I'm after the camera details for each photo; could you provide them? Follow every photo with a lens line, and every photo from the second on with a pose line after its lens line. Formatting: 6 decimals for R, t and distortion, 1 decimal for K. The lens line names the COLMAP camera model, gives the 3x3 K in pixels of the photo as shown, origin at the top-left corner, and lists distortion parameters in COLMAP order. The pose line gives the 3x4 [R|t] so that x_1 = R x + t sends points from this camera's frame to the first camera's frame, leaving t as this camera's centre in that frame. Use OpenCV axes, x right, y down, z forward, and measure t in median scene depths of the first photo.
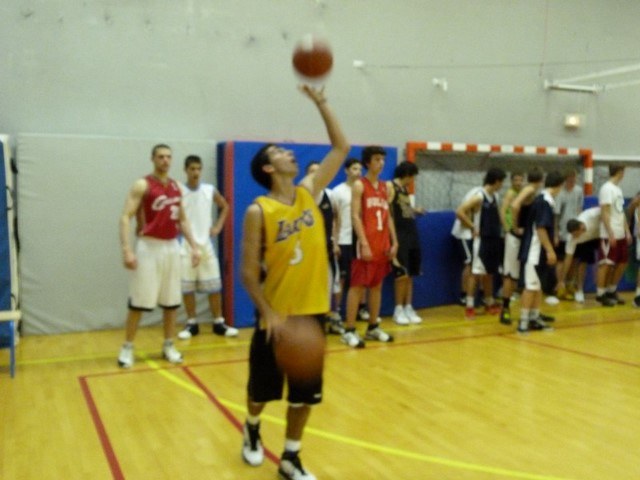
lens RADIAL K [[664.0, 0, 321.2], [0, 664.0, 237.2], [0, 0, 1]] dist [-0.015265, 0.000000]
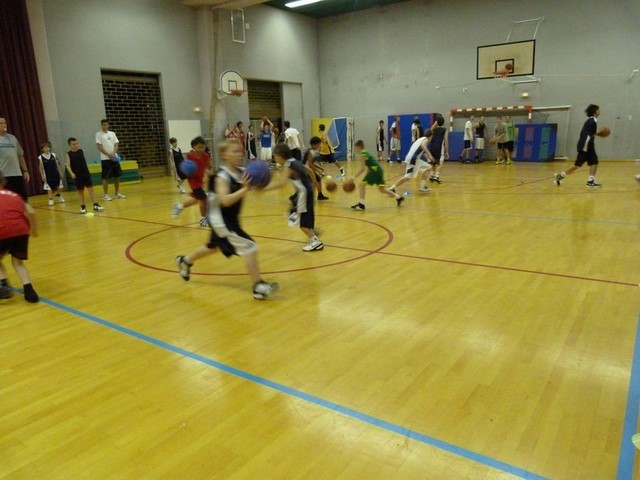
lens RADIAL K [[472.2, 0, 320.9], [0, 472.2, 241.3], [0, 0, 1]] dist [-0.030369, -0.002629]
pose [[0.514140, 0.155856, -0.843427, 1.785070], [-0.041193, 0.986704, 0.157221, 0.150991], [0.856717, -0.046091, 0.513724, -0.728947]]
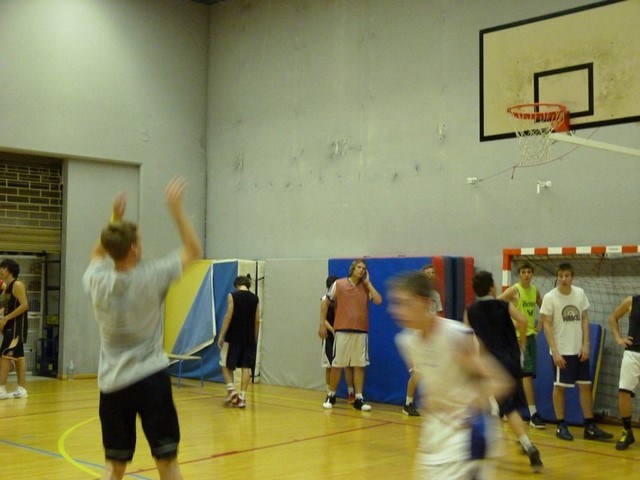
lens RADIAL K [[953.8, 0, 320.1], [0, 953.8, 241.0], [0, 0, 1]] dist [-0.049308, 0.000000]
pose [[0.321315, -0.061911, -0.944946, 1.364005], [-0.106651, 0.989146, -0.101072, 0.020238], [0.940947, 0.133256, 0.311225, 0.279736]]
